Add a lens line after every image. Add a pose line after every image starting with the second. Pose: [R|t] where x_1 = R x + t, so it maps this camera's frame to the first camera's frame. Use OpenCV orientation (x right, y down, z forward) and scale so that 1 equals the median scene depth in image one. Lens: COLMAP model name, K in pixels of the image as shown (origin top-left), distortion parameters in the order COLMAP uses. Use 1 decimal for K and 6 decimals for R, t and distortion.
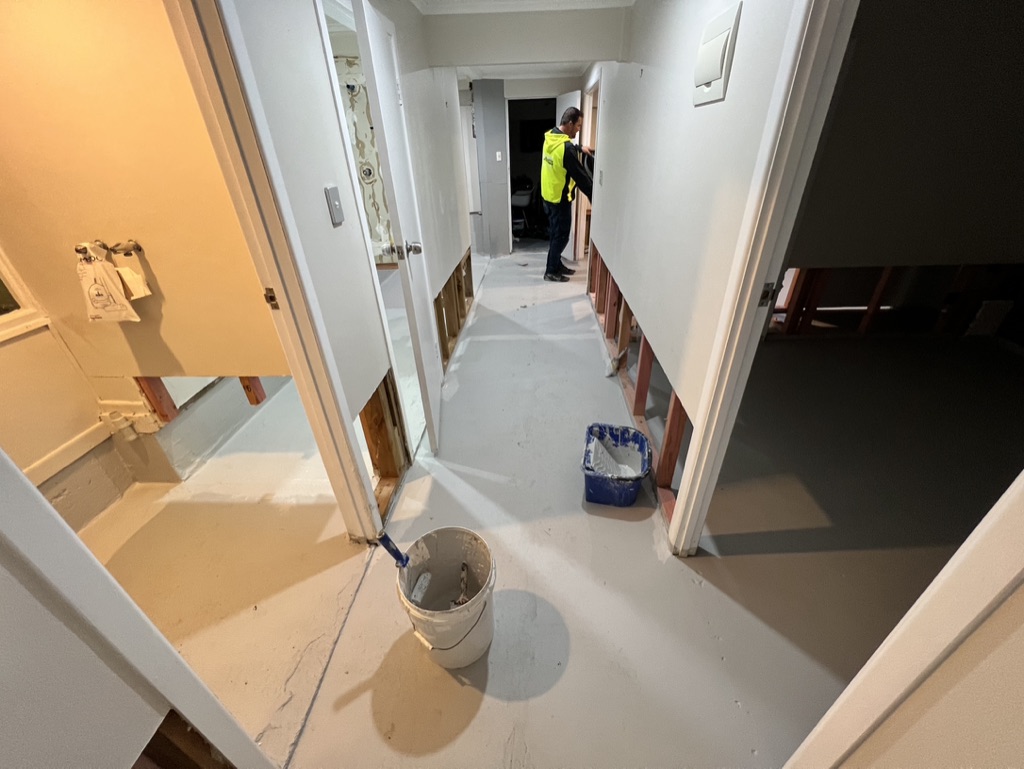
lens RADIAL K [[409.5, 0, 515.5], [0, 409.5, 382.8], [0, 0, 1]] dist [-0.002653, -0.000281]
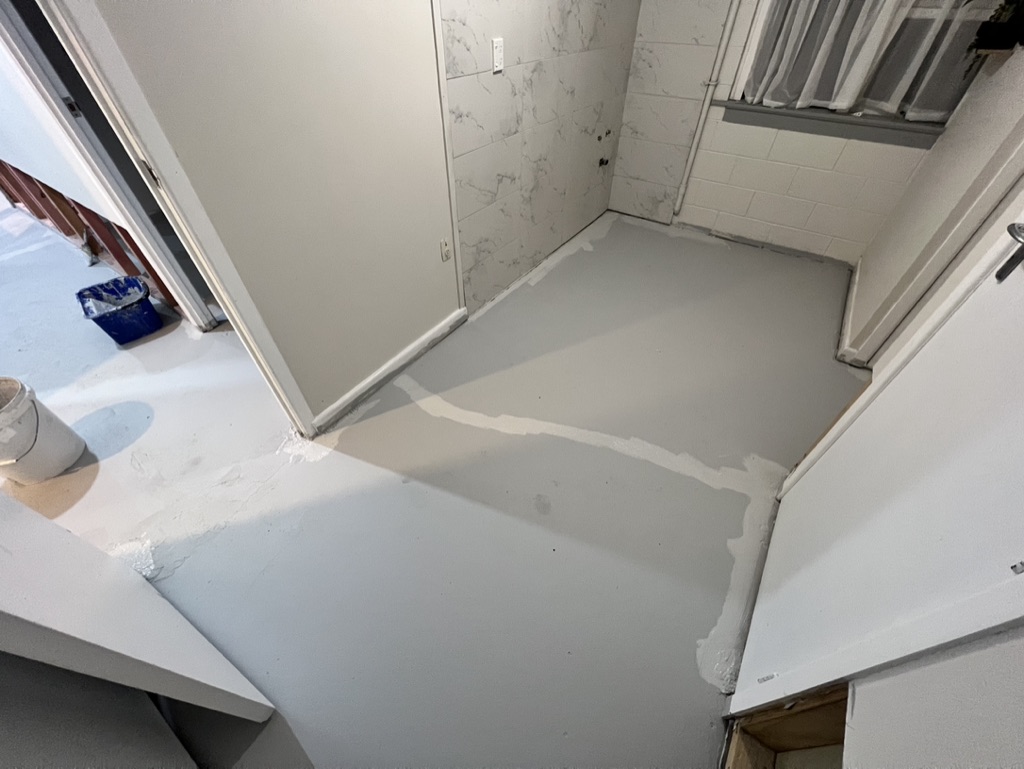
lens RADIAL K [[409.5, 0, 510.1], [0, 409.5, 382.2], [0, 0, 1]] dist [-0.002653, -0.000281]
pose [[0.531572, -0.585609, 0.611958, -0.014586], [0.437292, 0.808498, 0.393836, 0.381356], [-0.725401, 0.058252, 0.685857, -0.598223]]
